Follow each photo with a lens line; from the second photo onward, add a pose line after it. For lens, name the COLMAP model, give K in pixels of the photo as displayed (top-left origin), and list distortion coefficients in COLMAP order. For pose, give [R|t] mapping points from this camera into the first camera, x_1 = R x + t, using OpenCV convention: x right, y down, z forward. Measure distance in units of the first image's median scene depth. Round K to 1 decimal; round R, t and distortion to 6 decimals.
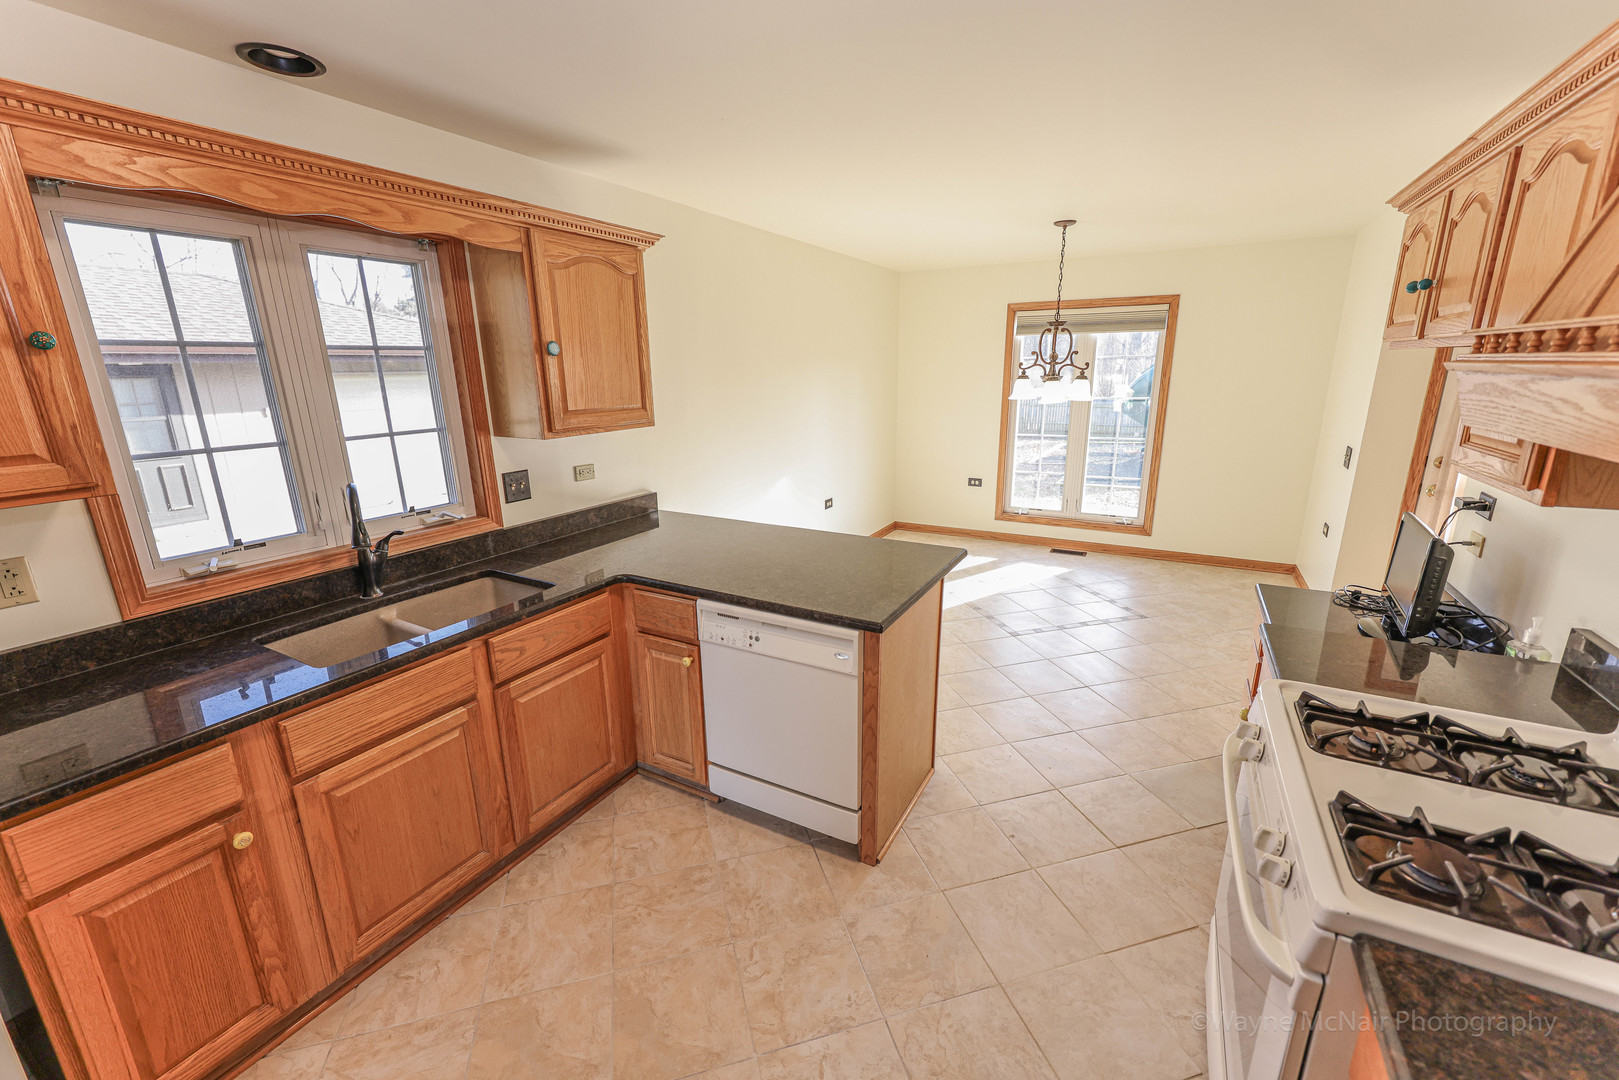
lens RADIAL K [[640.8, 0, 809.9], [0, 640.8, 540.4], [0, 0, 1]] dist [-0.006010, 0.000087]
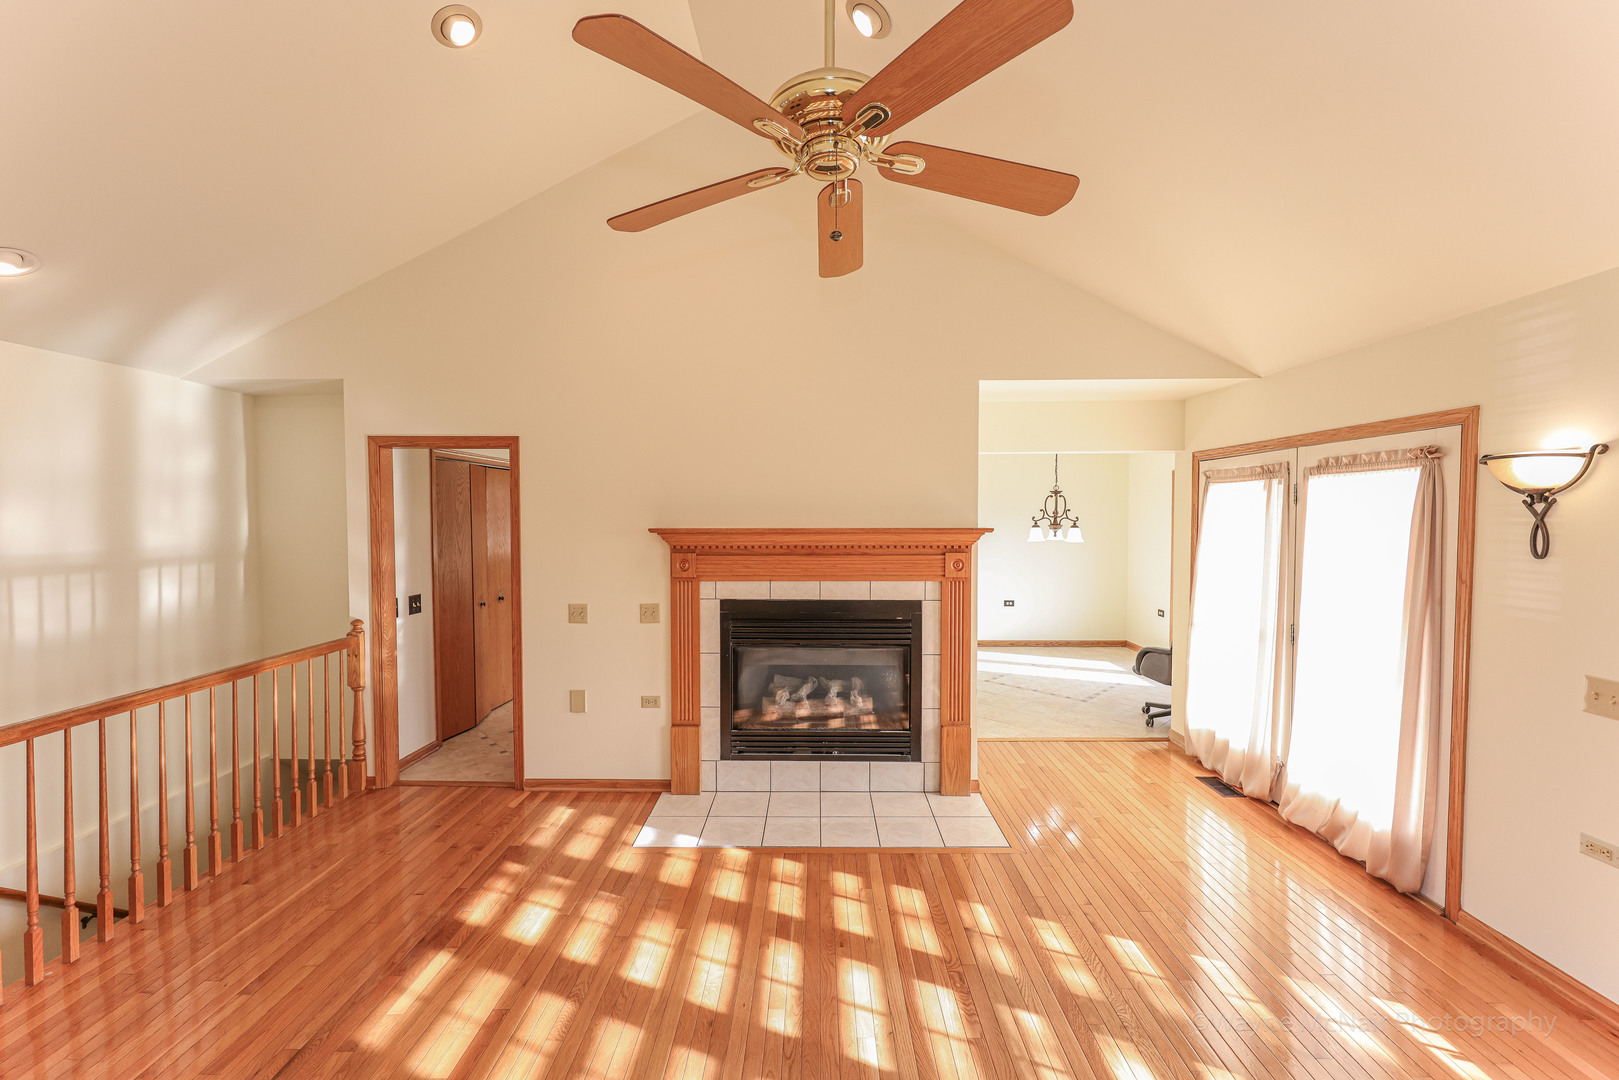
lens RADIAL K [[646.2, 0, 809.5], [0, 646.2, 540.0], [0, 0, 1]] dist [-0.002647, -0.000008]
pose [[0.475450, 0.047556, -0.878456, 1.363280], [-0.236464, 0.968699, -0.075541, 0.029399], [0.847368, 0.243640, 0.471813, -0.196040]]
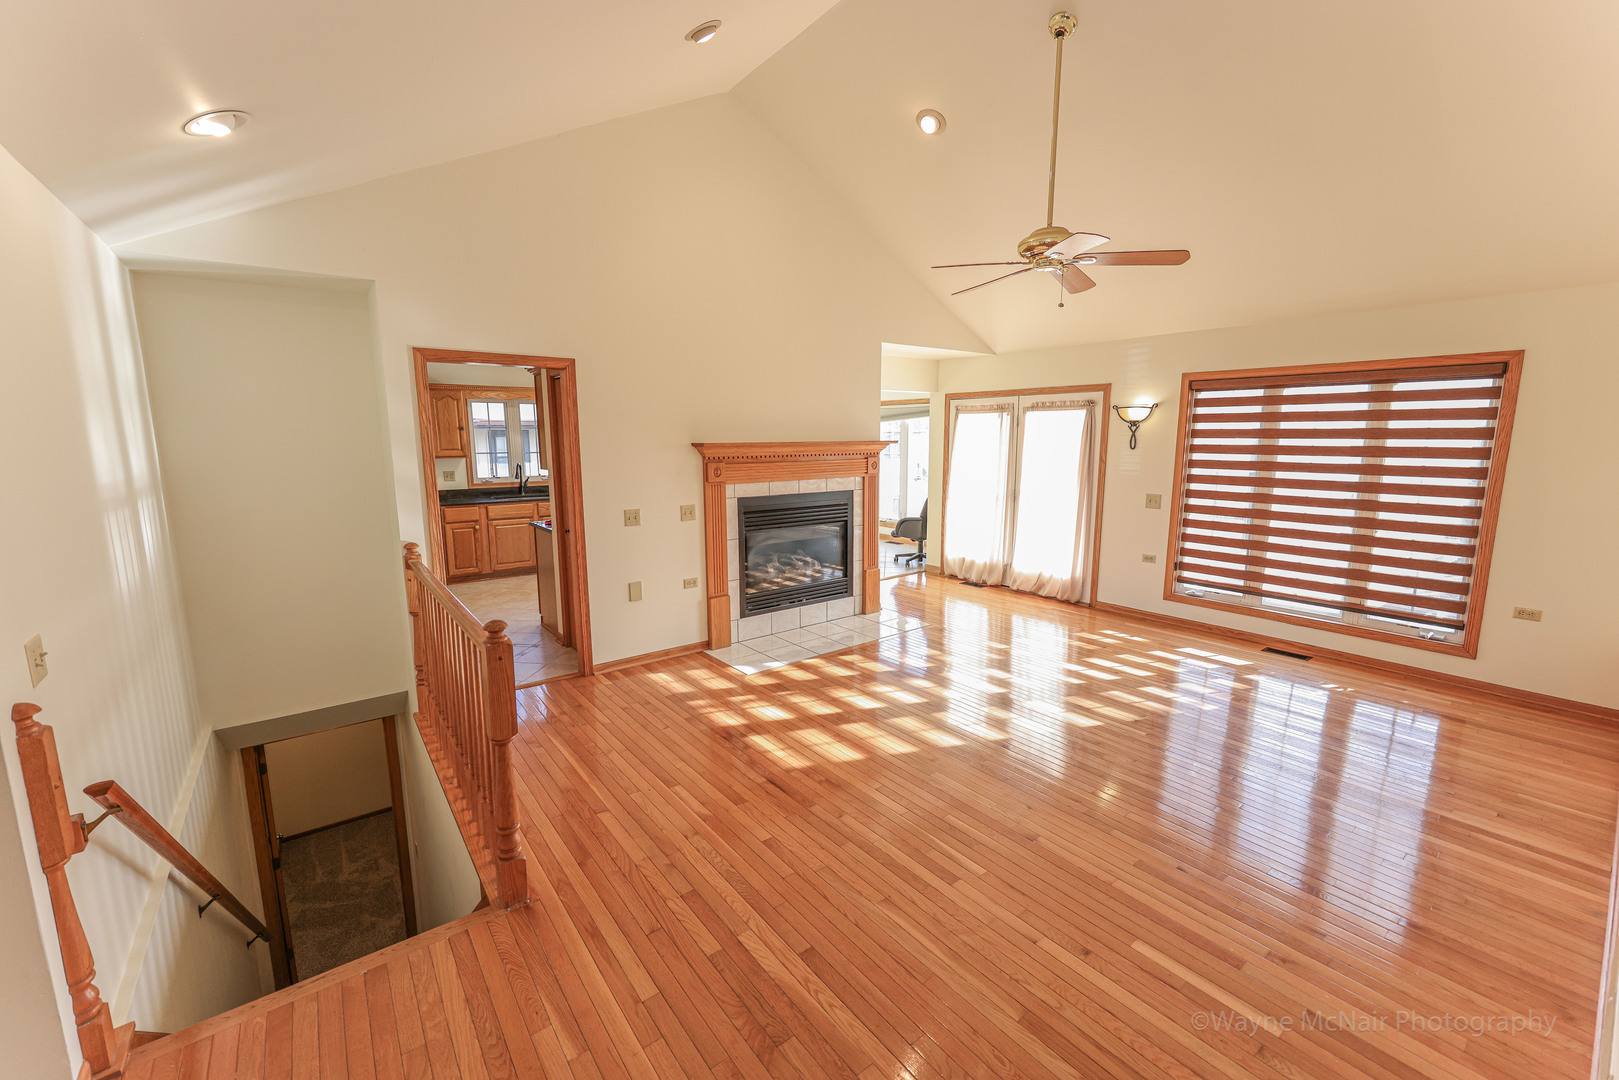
lens RADIAL K [[646.2, 0, 809.5], [0, 646.2, 540.0], [0, 0, 1]] dist [-0.002647, -0.000008]
pose [[0.919544, 0.074667, -0.385829, 1.105993], [-0.112413, 0.990737, -0.076181, 0.214081], [0.376567, 0.113423, 0.919420, -0.851117]]
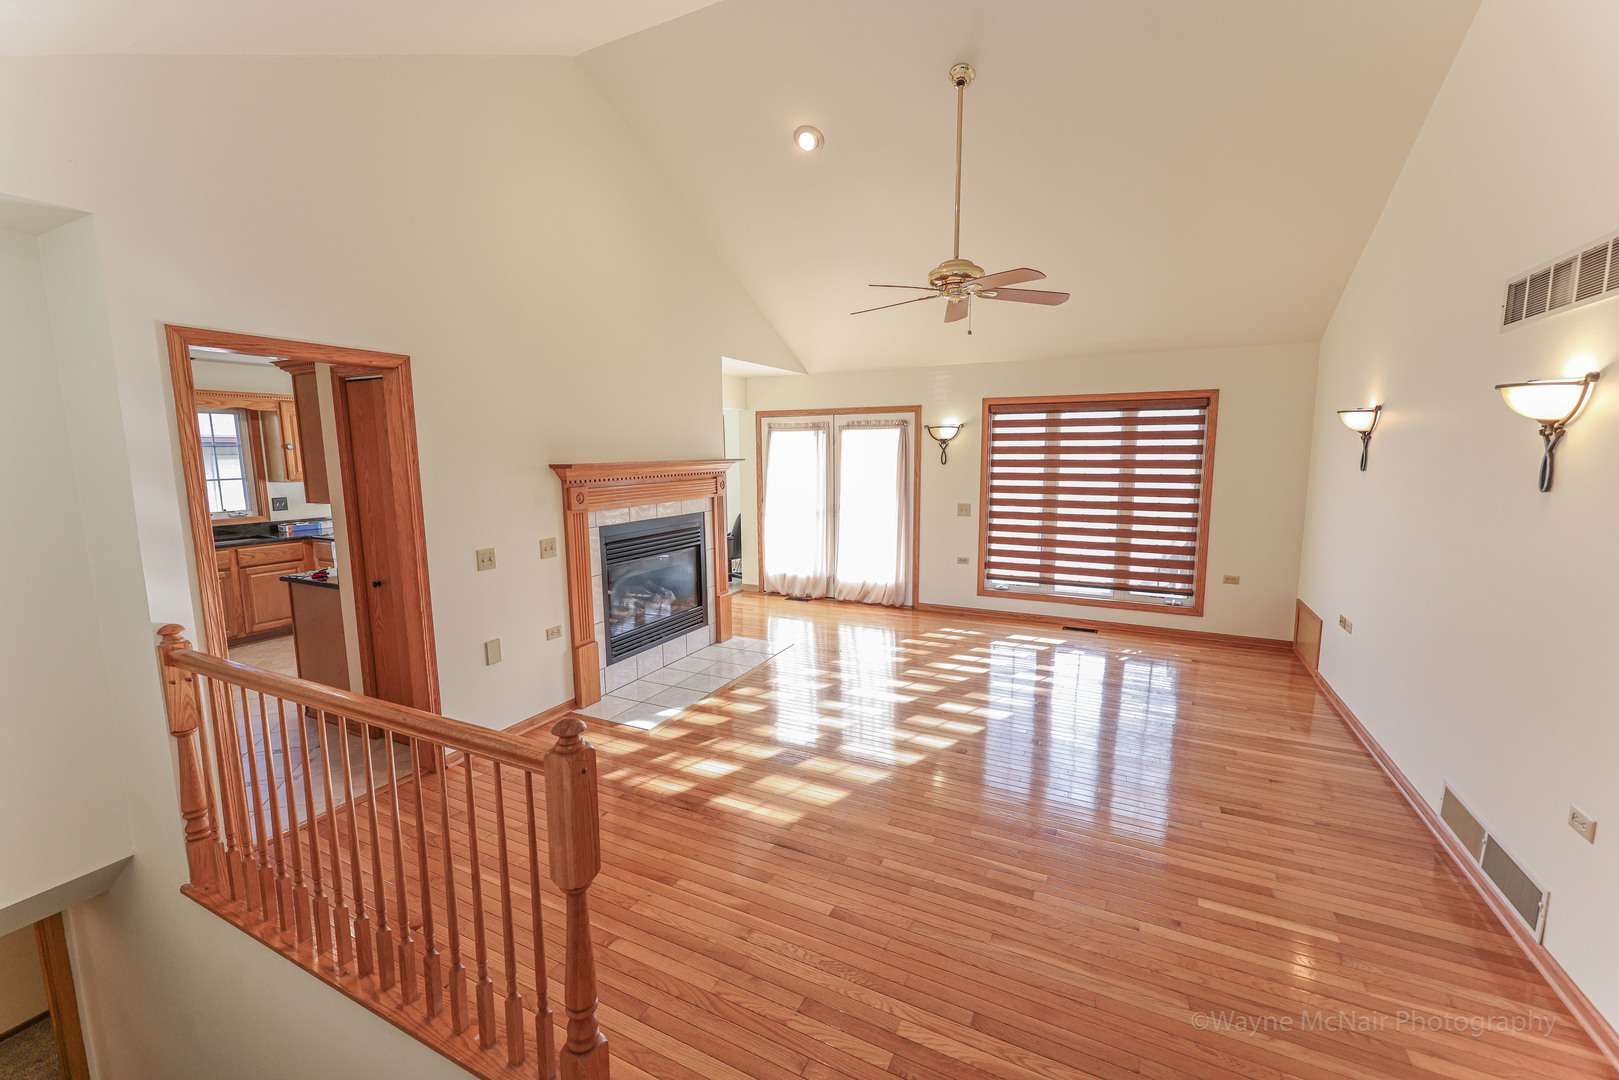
lens RADIAL K [[648.1, 0, 806.2], [0, 648.1, 542.0], [0, 0, 1]] dist [-0.000507, 0.000058]
pose [[0.998994, 0.000718, 0.044832, 0.817378], [0.004779, 0.992472, -0.122381, 0.212494], [-0.044583, 0.122473, 0.991470, -0.846603]]
